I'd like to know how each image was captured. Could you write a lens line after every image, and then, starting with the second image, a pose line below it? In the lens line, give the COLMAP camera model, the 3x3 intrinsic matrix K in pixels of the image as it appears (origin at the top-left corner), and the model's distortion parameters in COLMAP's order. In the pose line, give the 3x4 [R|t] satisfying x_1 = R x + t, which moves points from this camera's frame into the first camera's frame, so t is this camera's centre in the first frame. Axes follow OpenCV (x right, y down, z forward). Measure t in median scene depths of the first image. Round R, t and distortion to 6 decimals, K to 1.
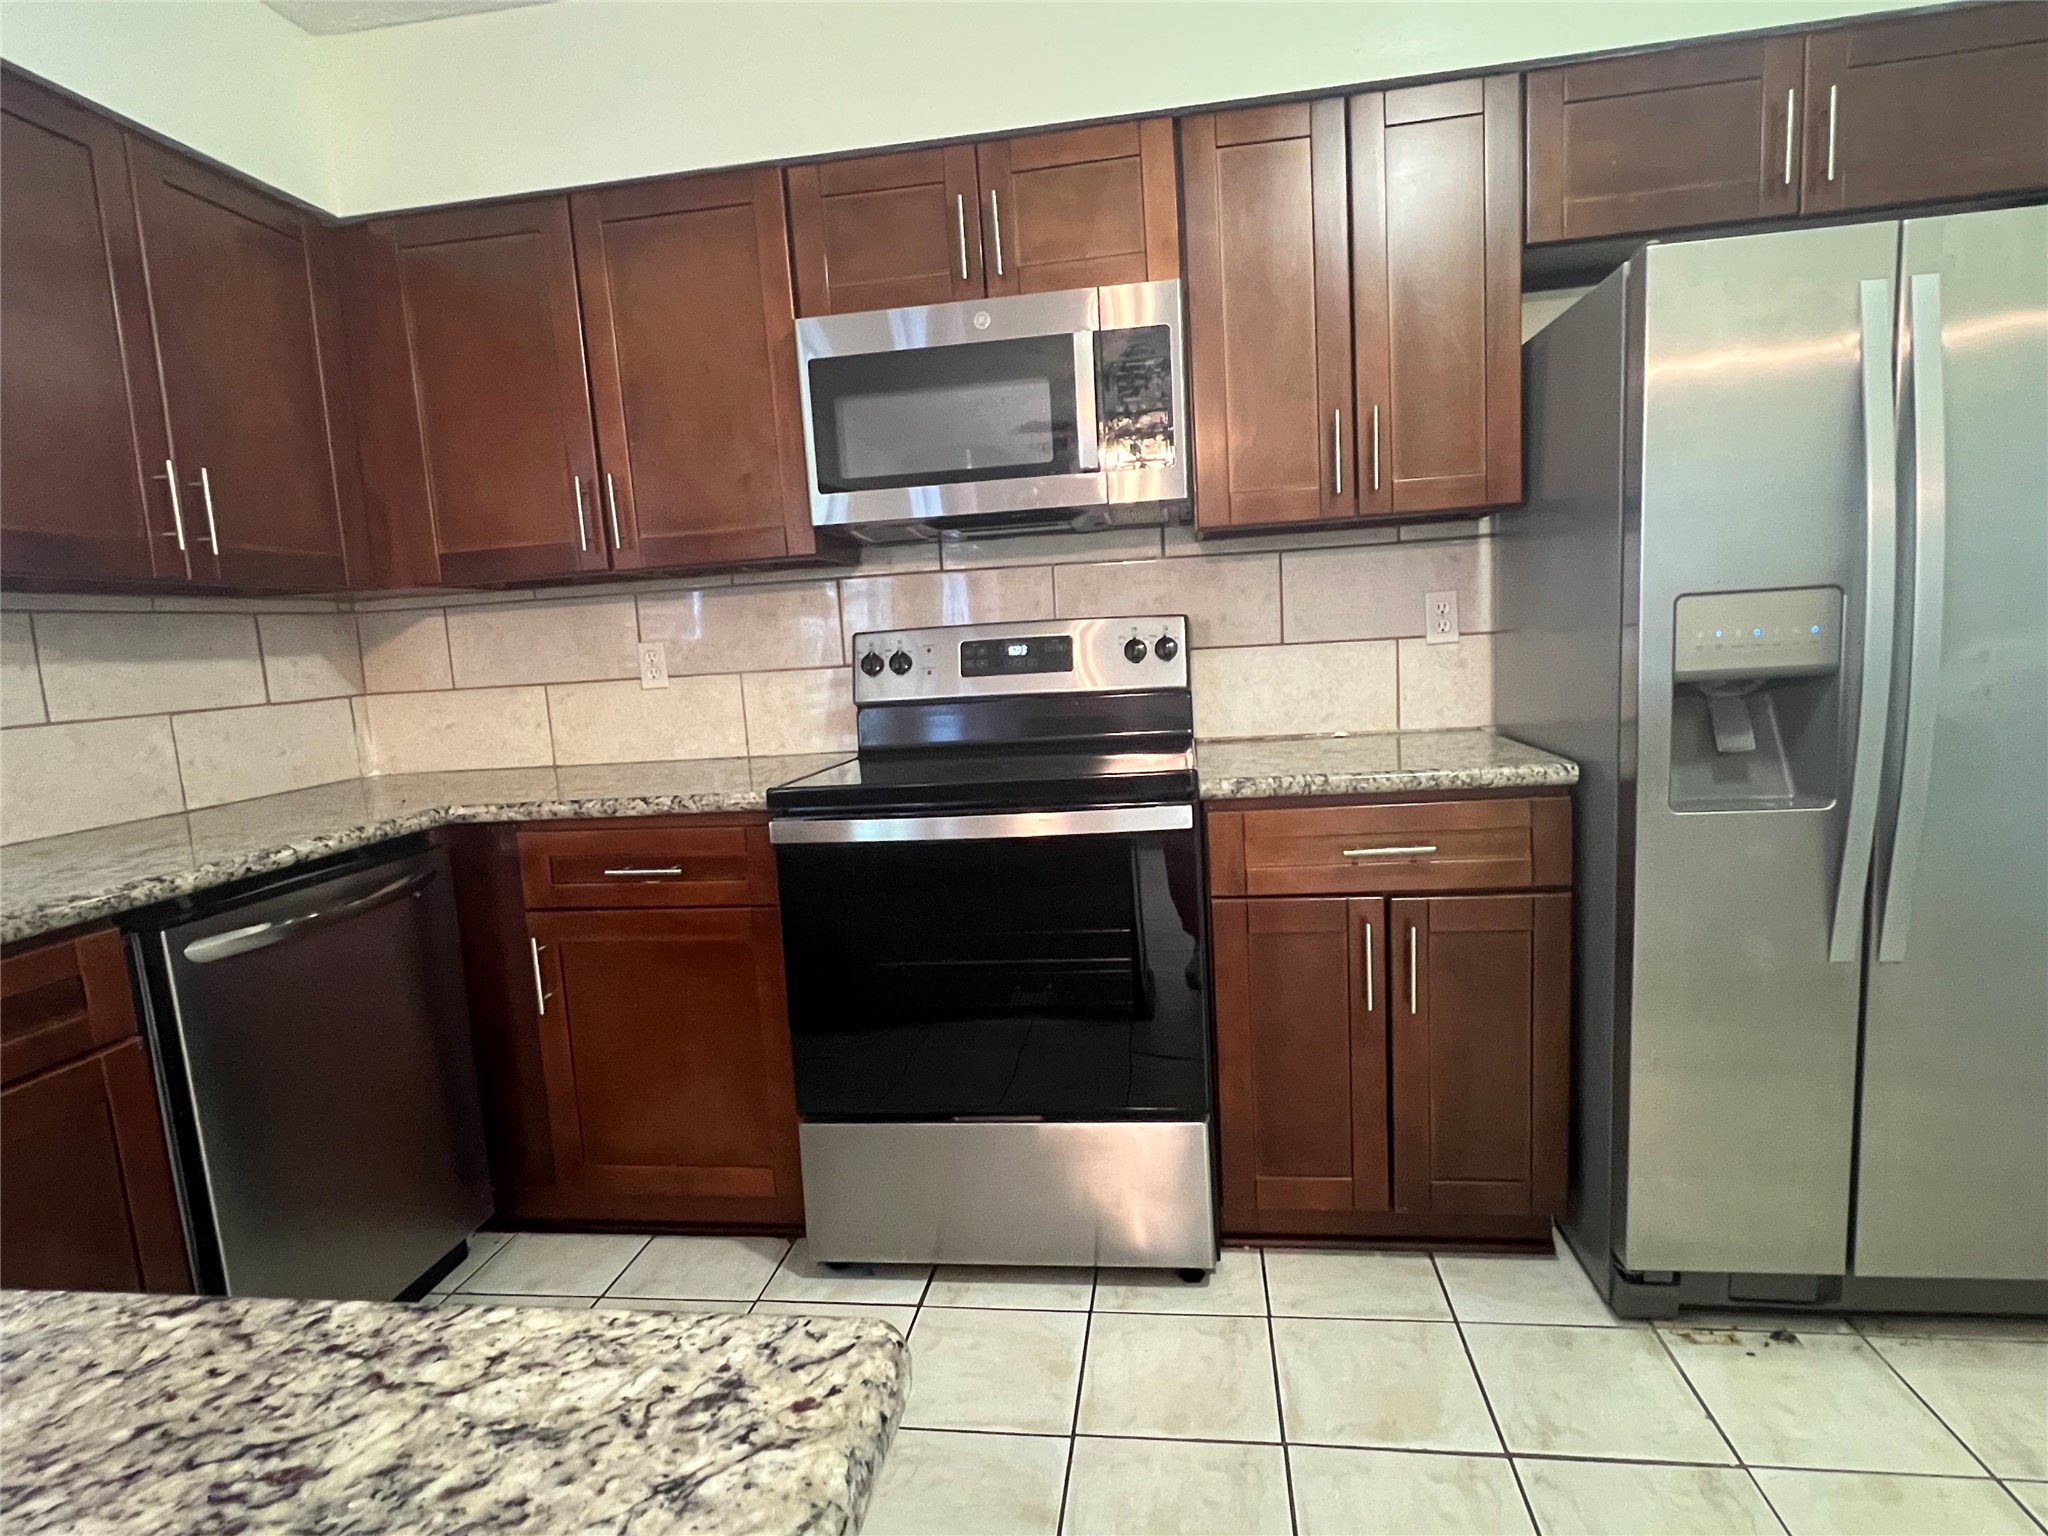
lens RADIAL K [[1129.3, 0, 1020.9], [0, 1129.3, 787.6], [0, 0, 1]] dist [-0.001990, 0.000484]
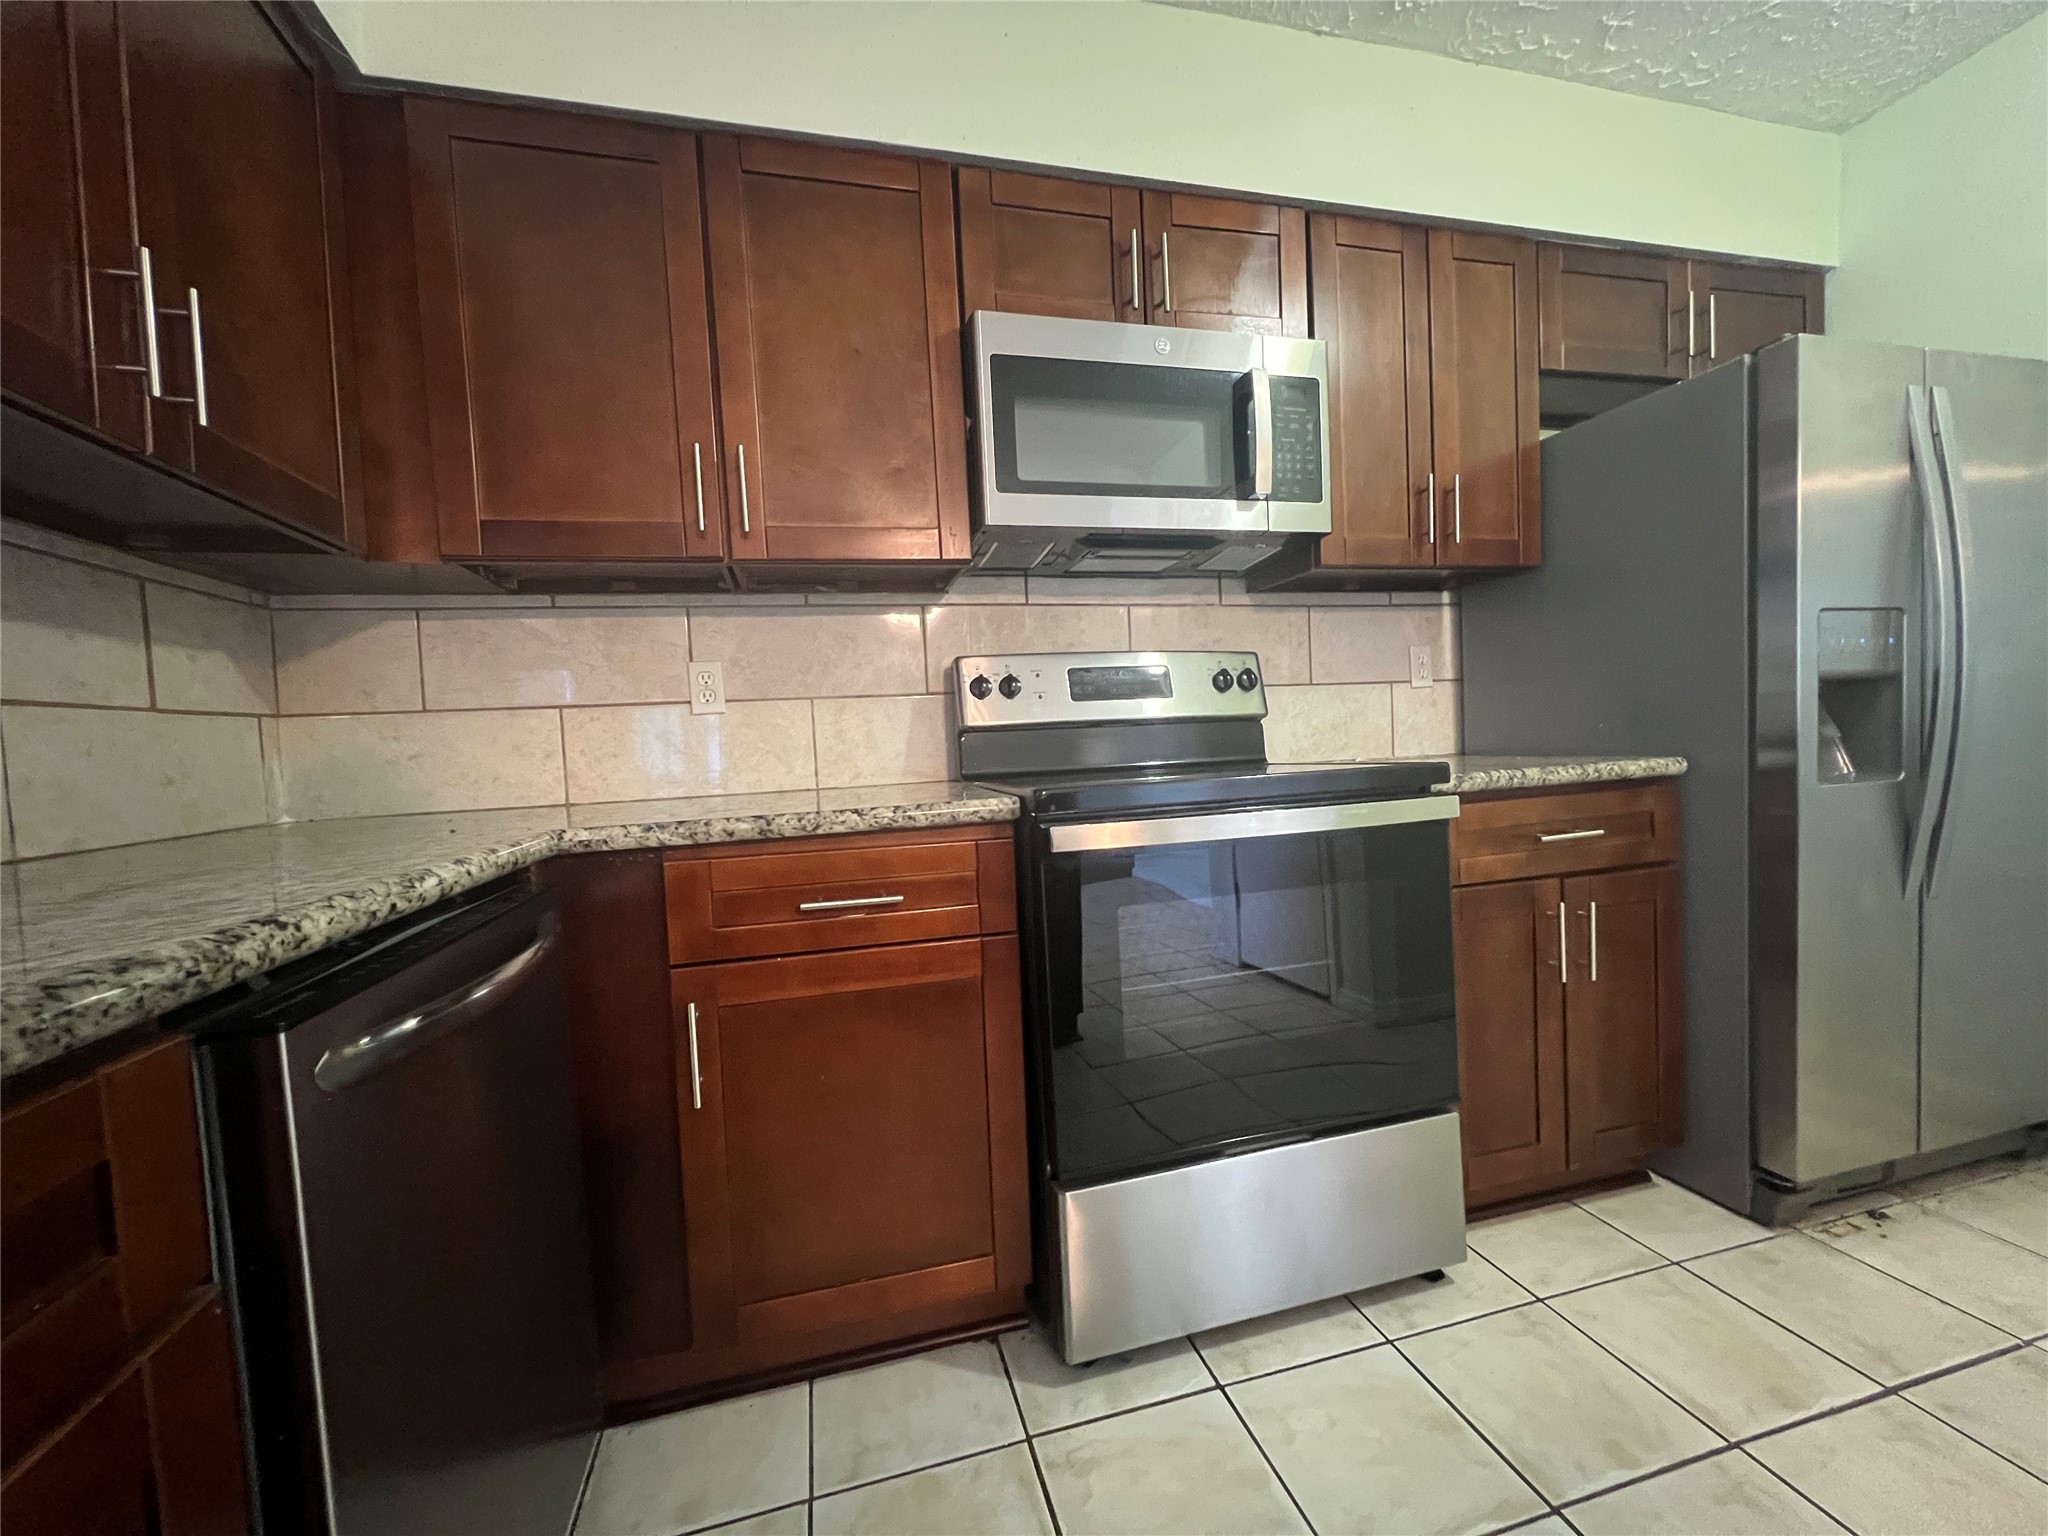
lens RADIAL K [[819.4, 0, 1022.0], [0, 819.4, 775.3], [0, 0, 1]] dist [0.000088, -0.000342]
pose [[0.920944, -0.000400, 0.389696, -0.446876], [0.045526, 0.993263, -0.106567, 0.052274], [-0.387027, 0.115884, 0.914757, 0.408707]]
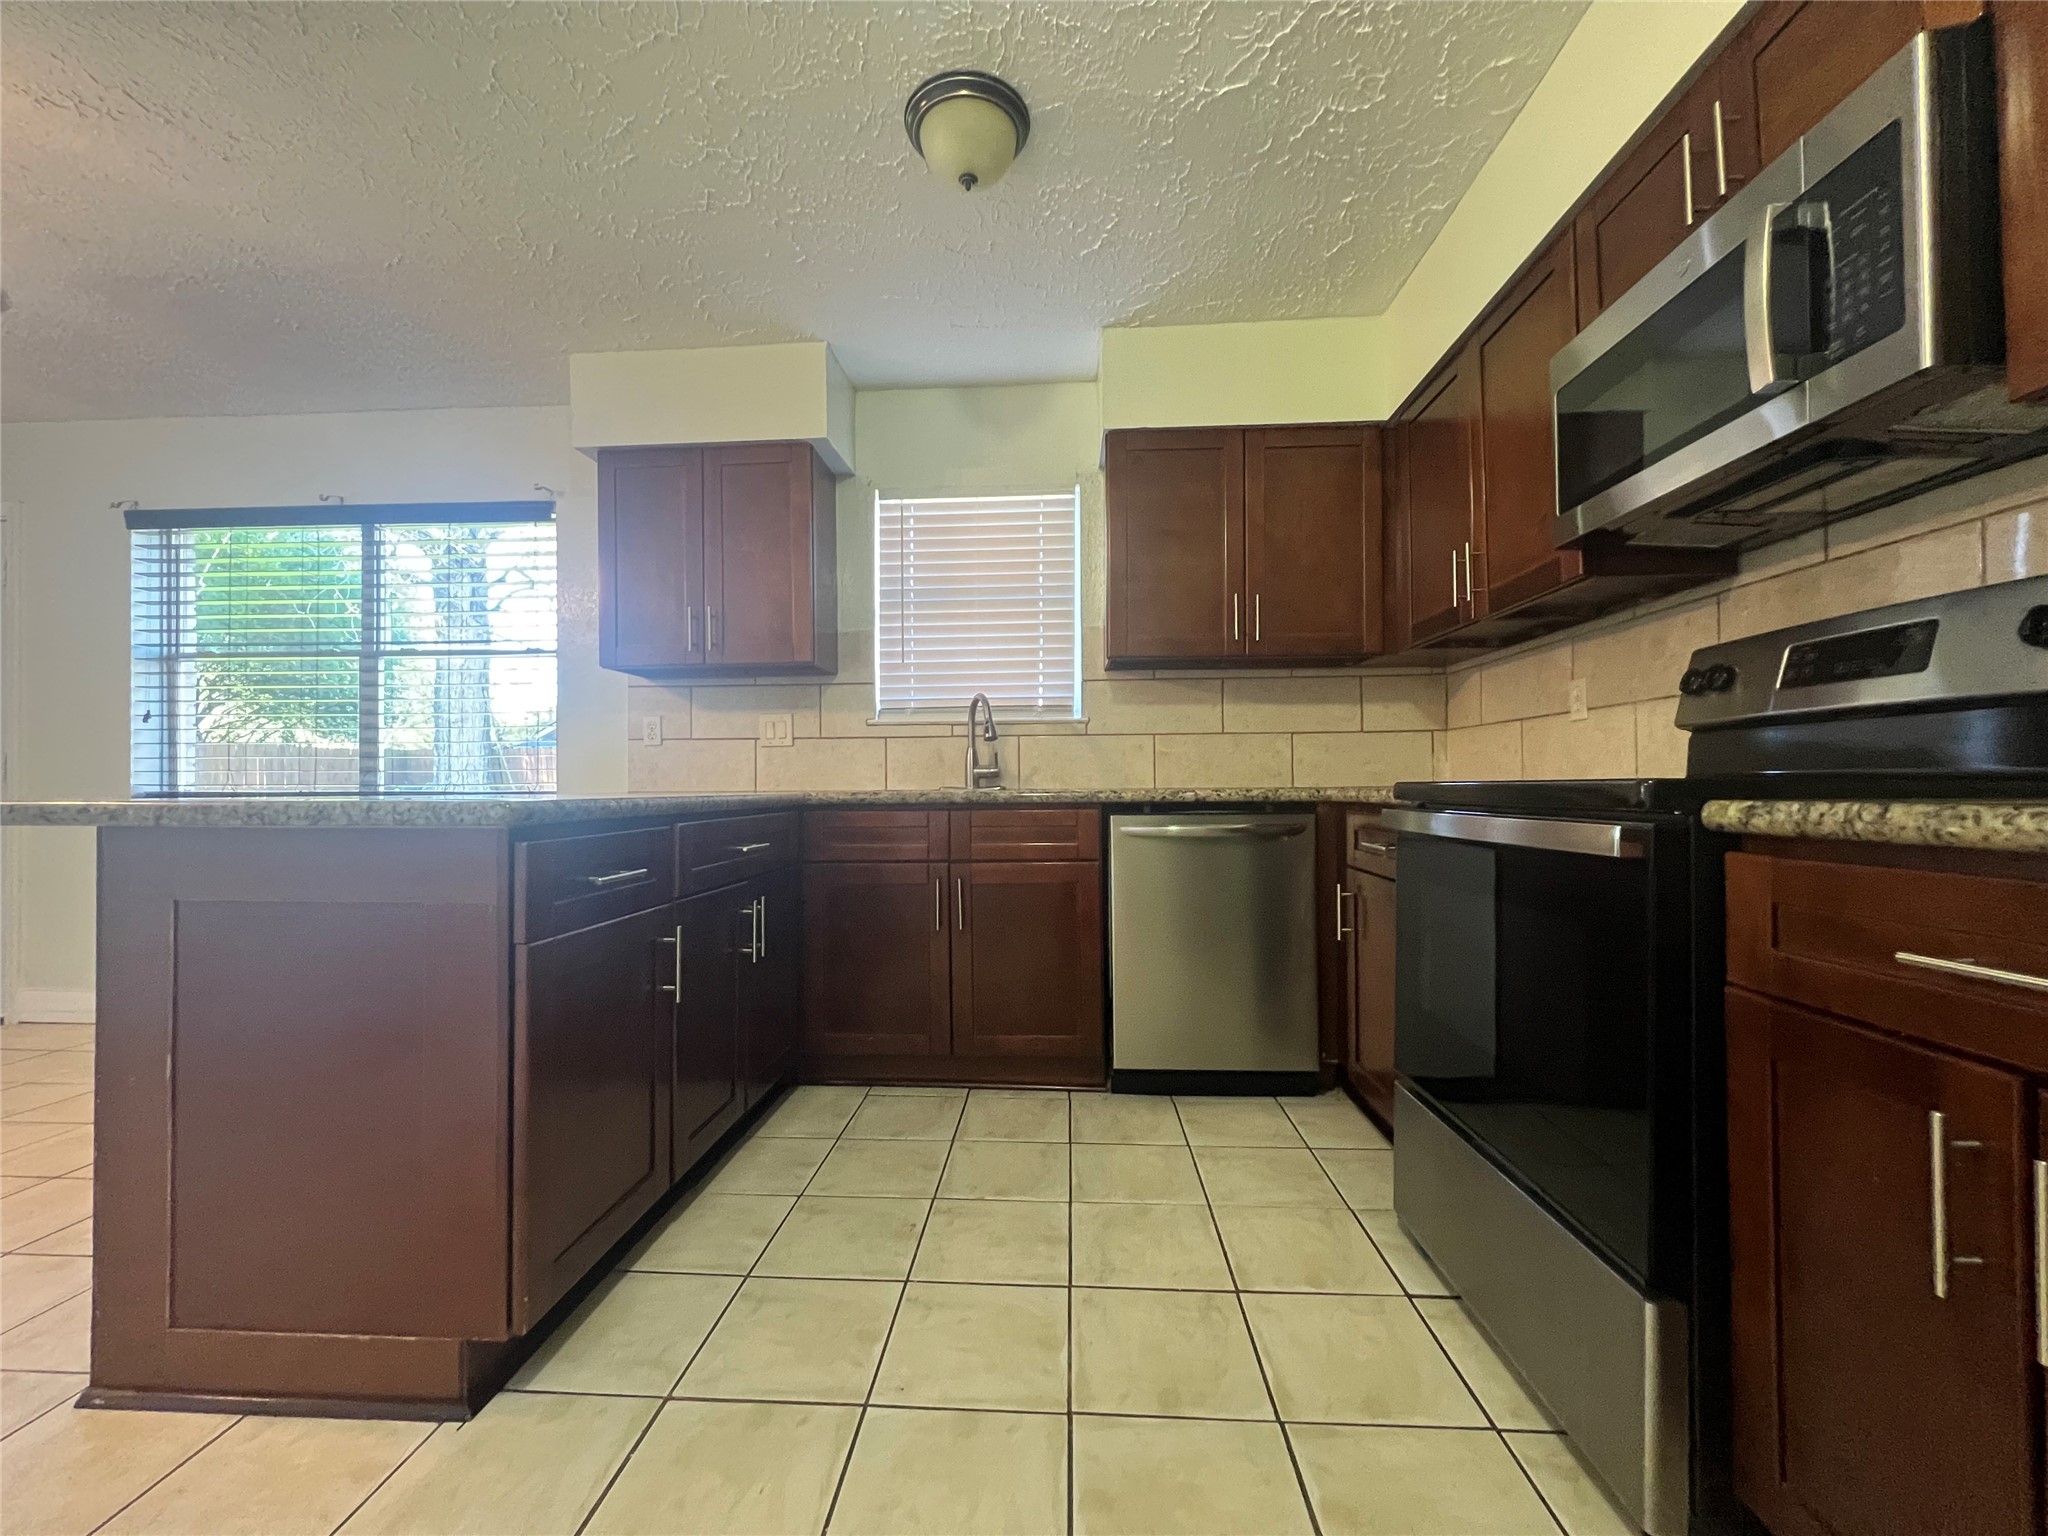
lens RADIAL K [[820.8, 0, 1025.8], [0, 820.8, 772.8], [0, 0, 1]] dist [-0.000621, 0.001345]
pose [[0.091964, 0.044003, -0.994790, 0.560071], [-0.133478, 0.990552, 0.031476, 0.014320], [0.986776, 0.129887, 0.096969, 0.498261]]
